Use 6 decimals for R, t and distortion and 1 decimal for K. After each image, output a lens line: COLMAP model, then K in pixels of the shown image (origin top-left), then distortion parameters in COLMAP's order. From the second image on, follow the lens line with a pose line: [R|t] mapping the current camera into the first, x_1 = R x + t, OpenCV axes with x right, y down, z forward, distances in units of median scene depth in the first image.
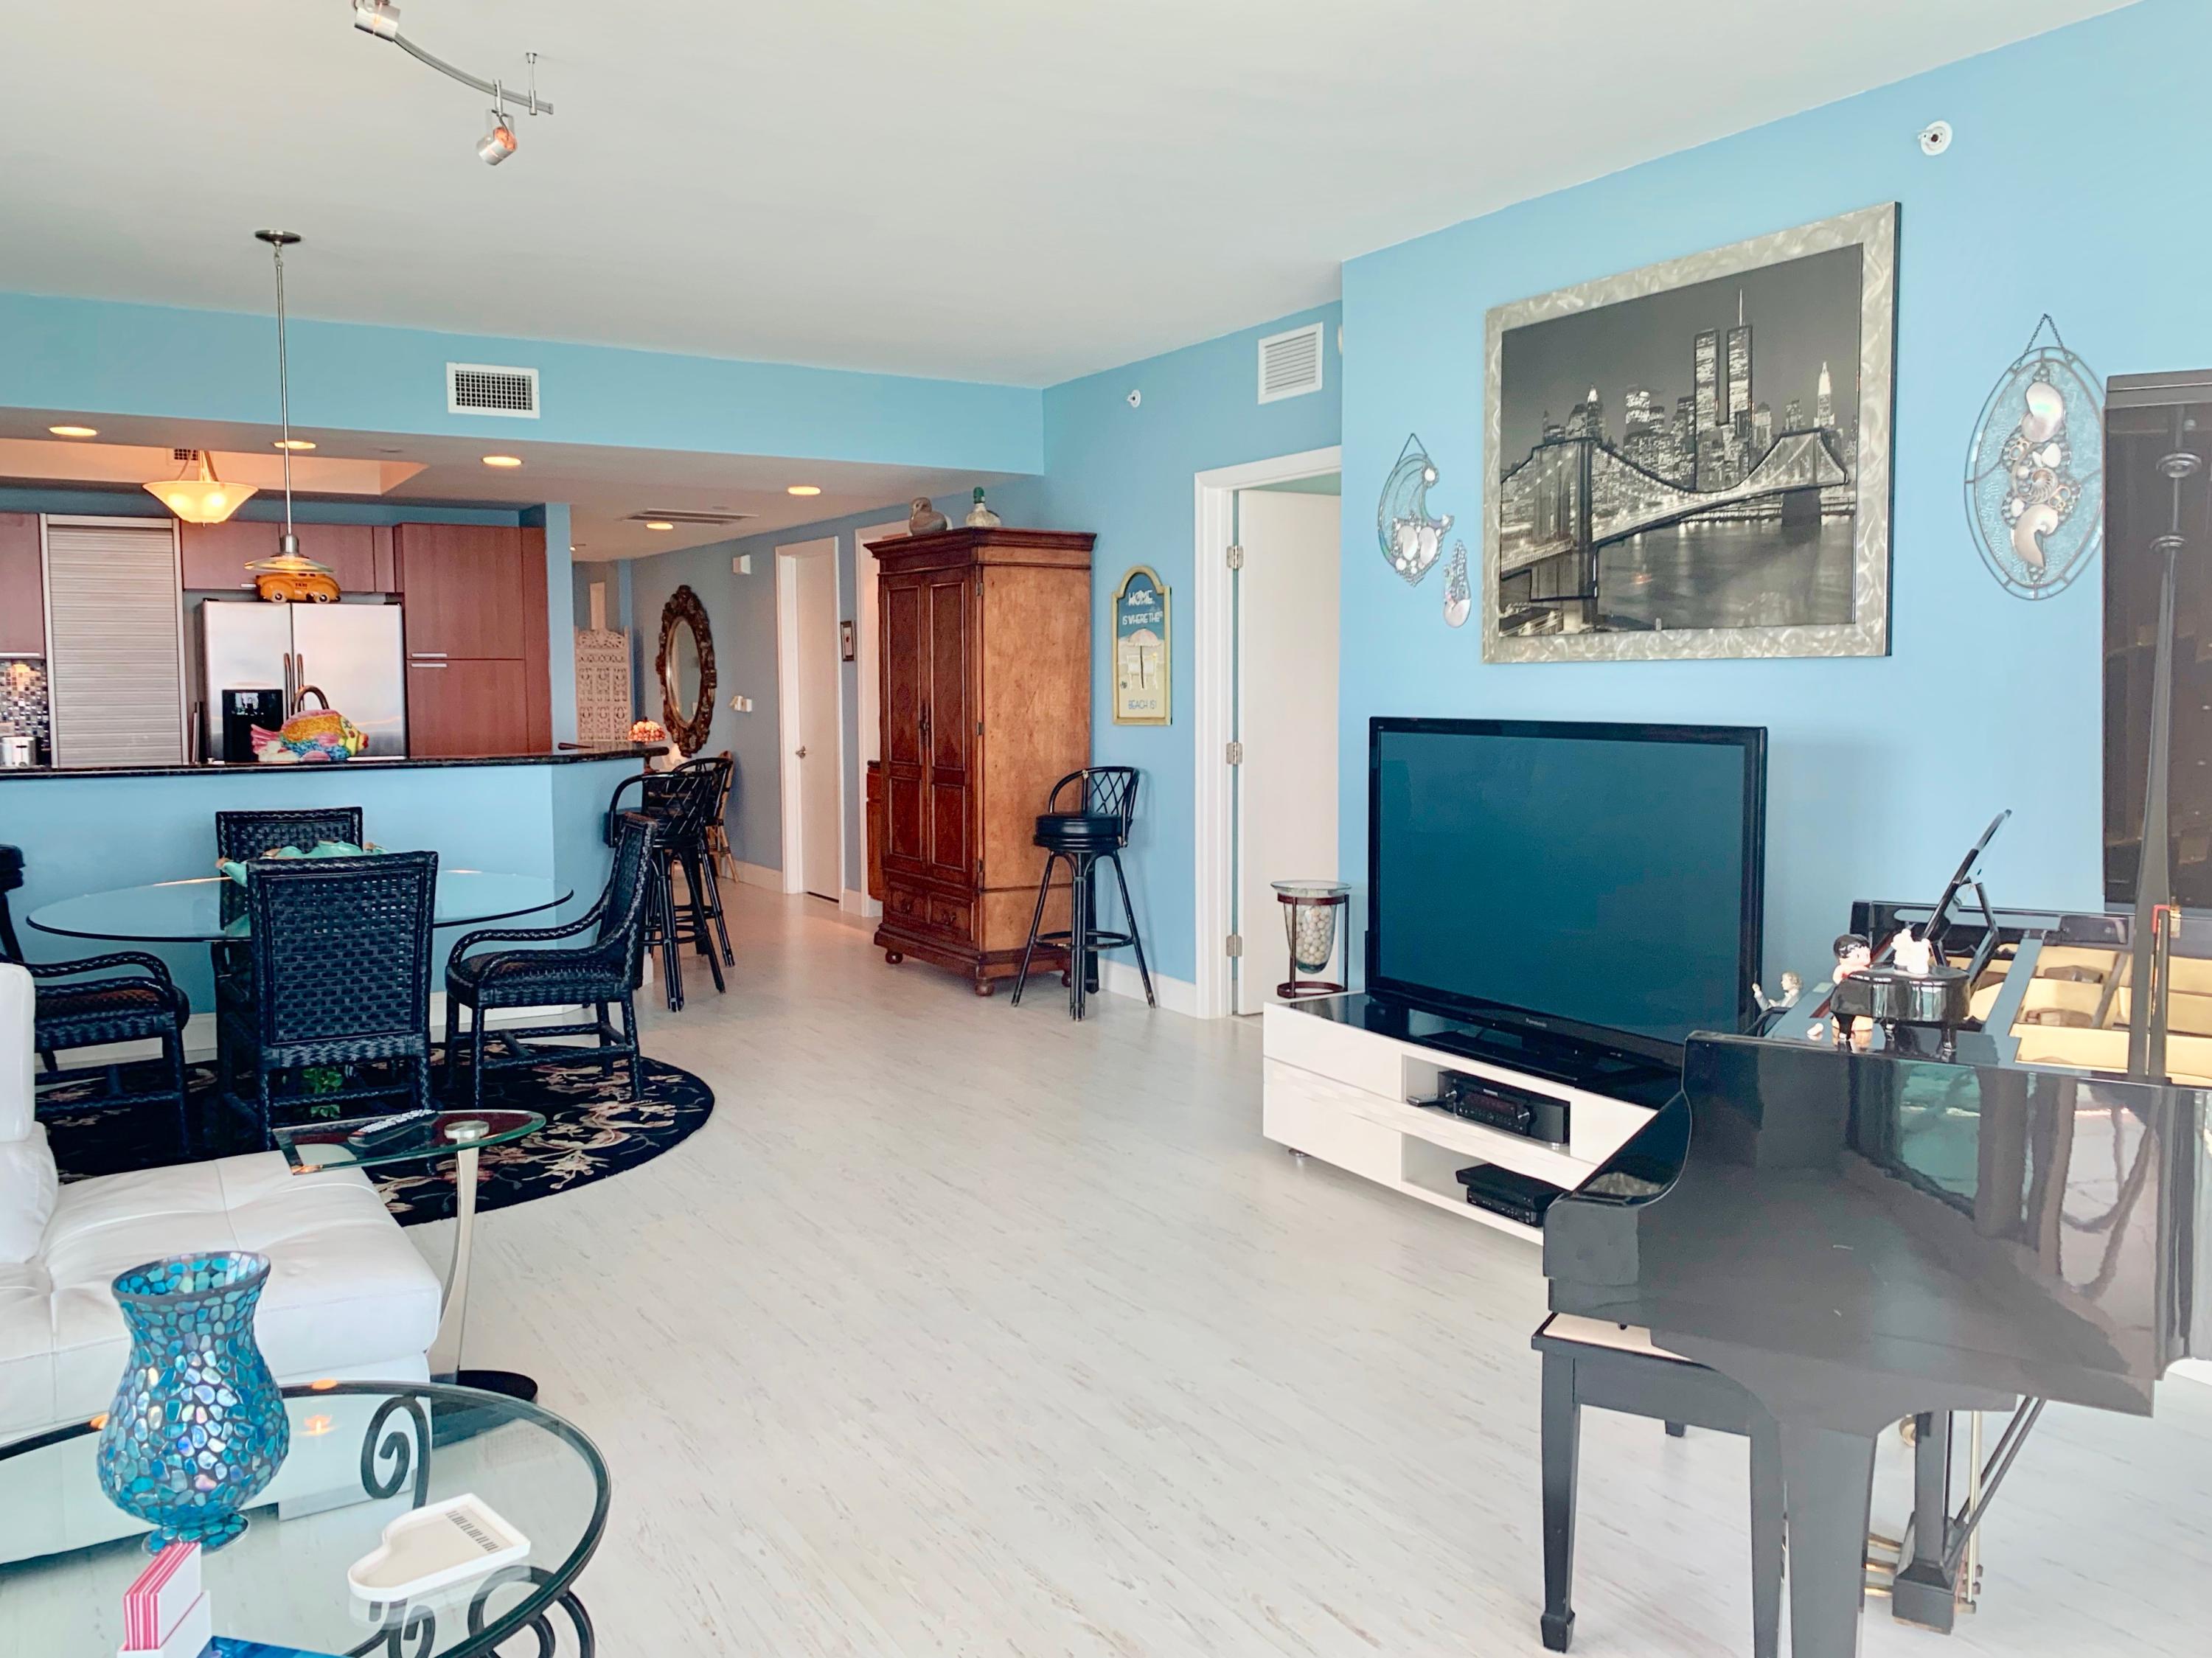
lens RADIAL K [[1765.3, 0, 1062.9], [0, 1765.3, 794.0], [0, 0, 1]] dist [0.017697, -0.070280]
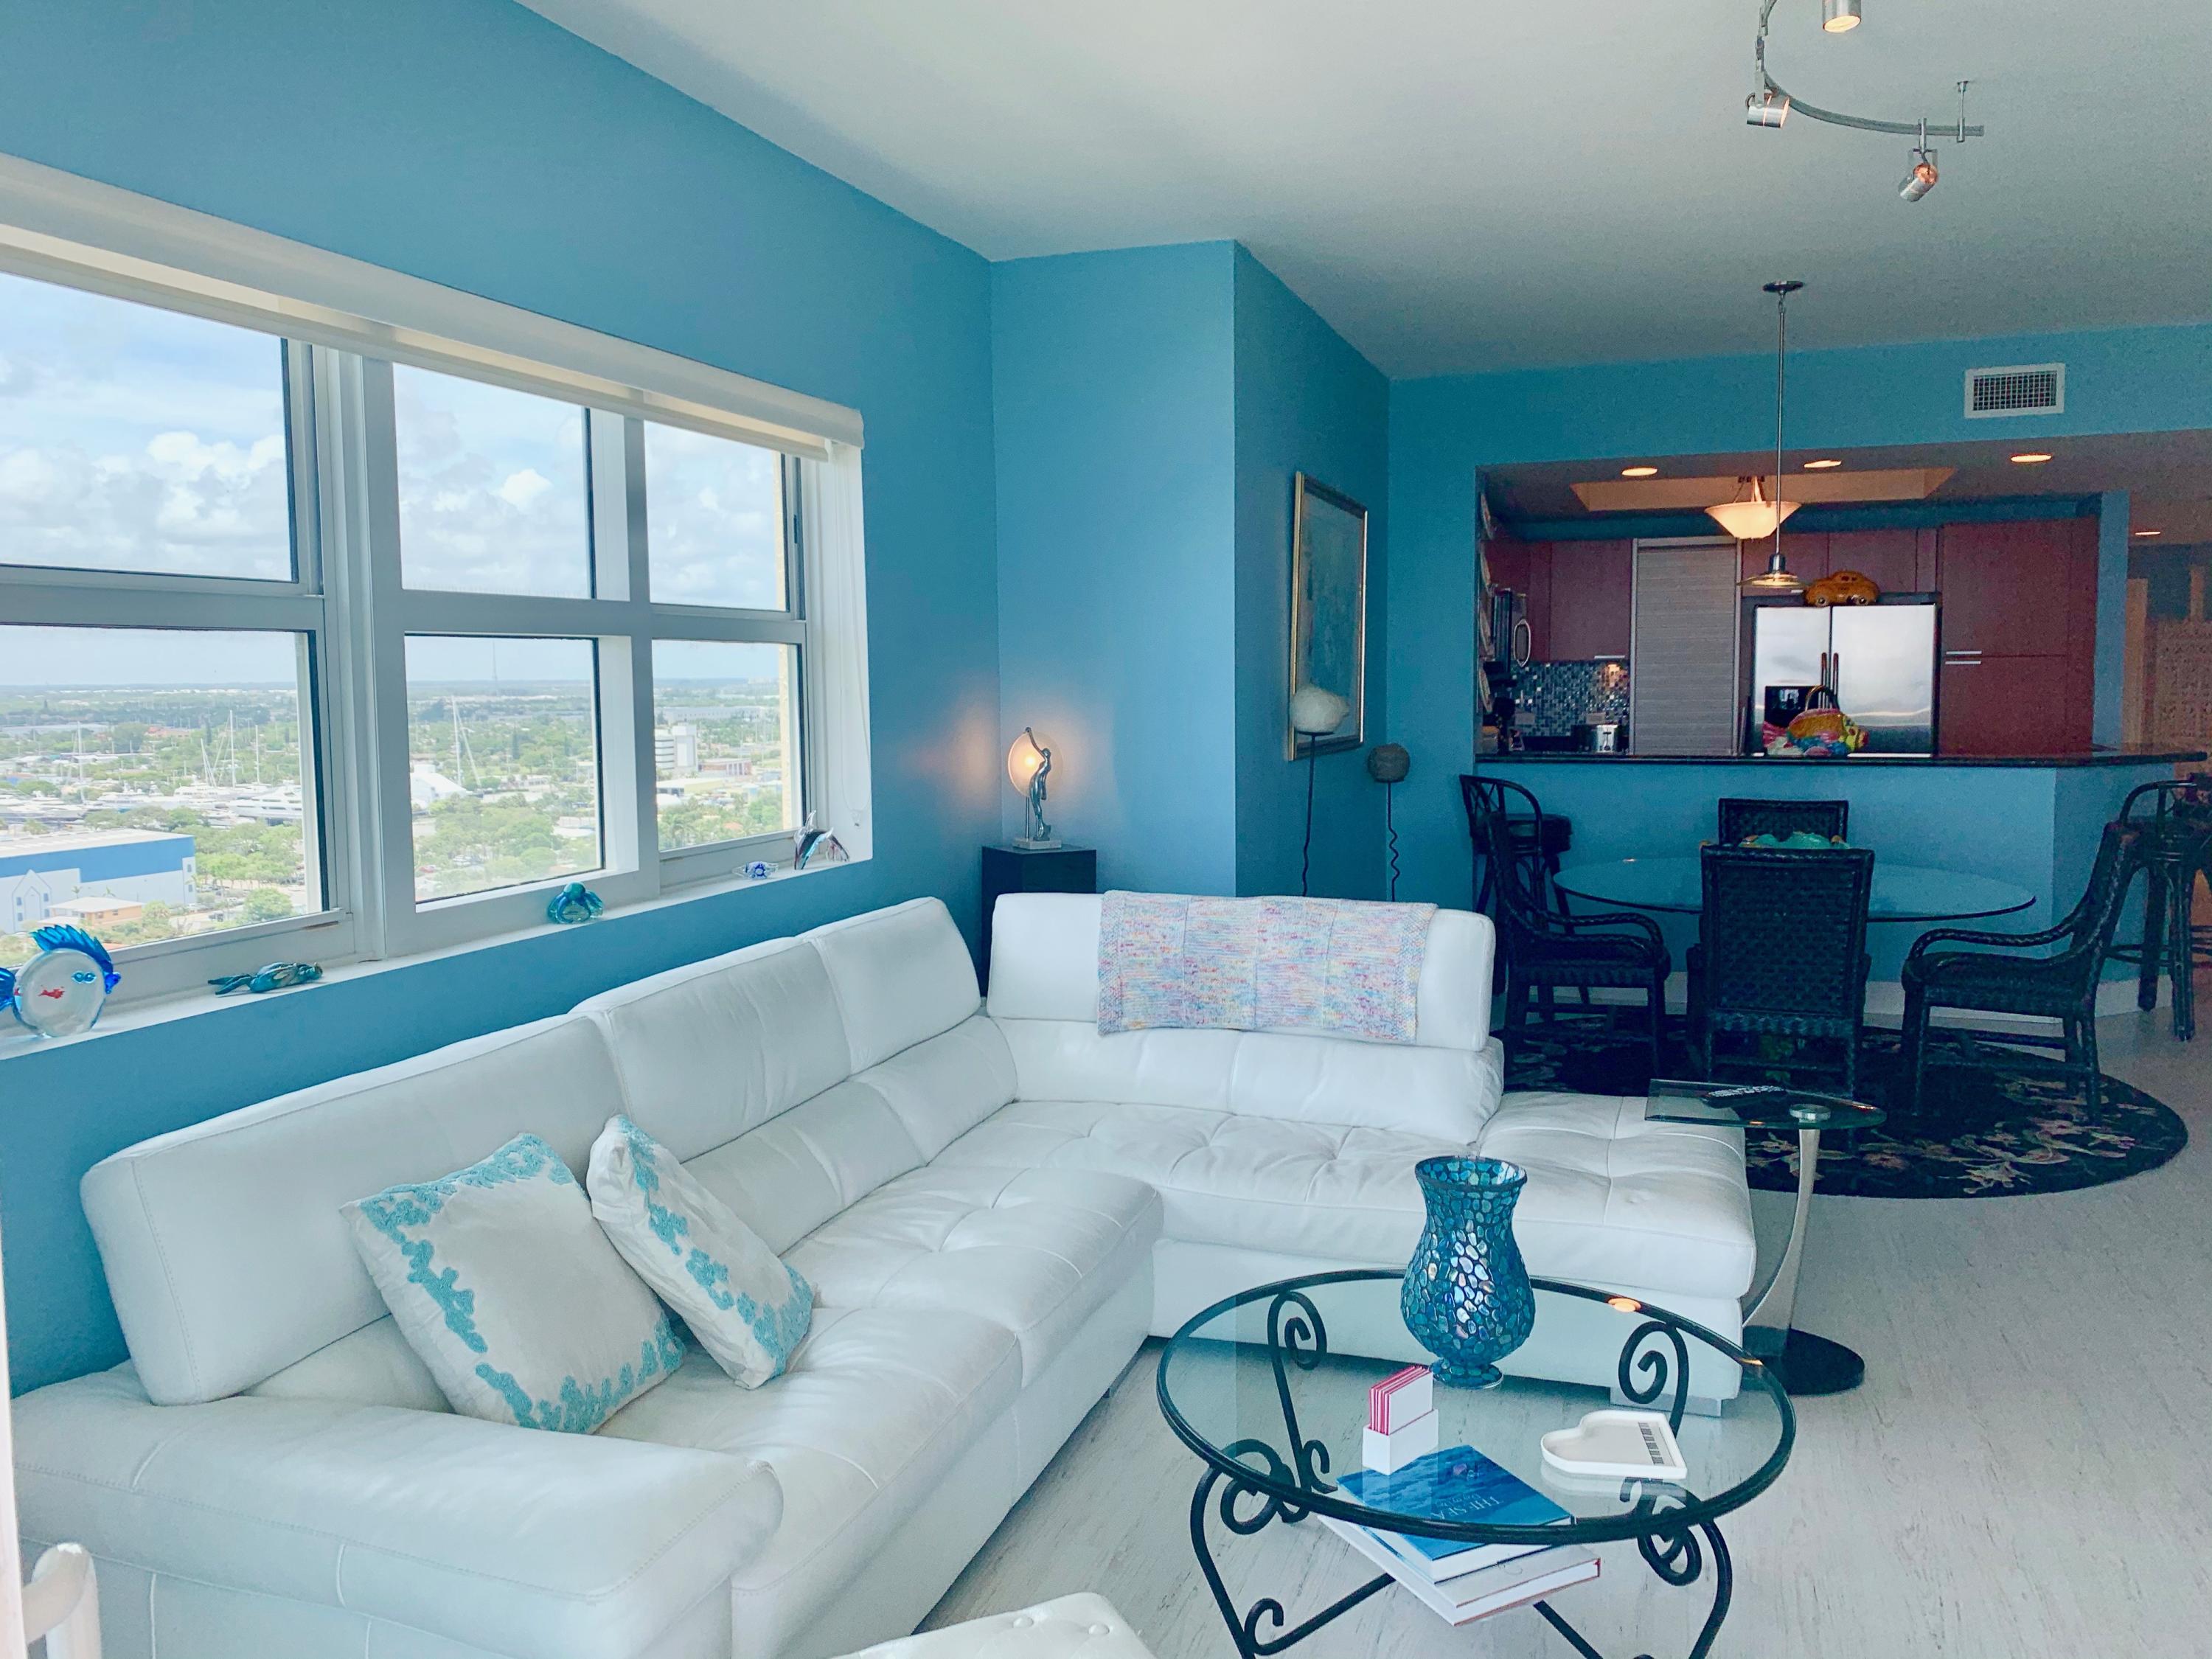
lens RADIAL K [[1700.8, 0, 1099.9], [0, 1700.8, 768.2], [0, 0, 1]] dist [0.026094, -0.037532]
pose [[0.621561, 0.041314, -0.782276, 0.148266], [-0.039006, 0.999002, 0.021768, -0.019884], [0.782394, 0.016984, 0.622552, -0.000566]]
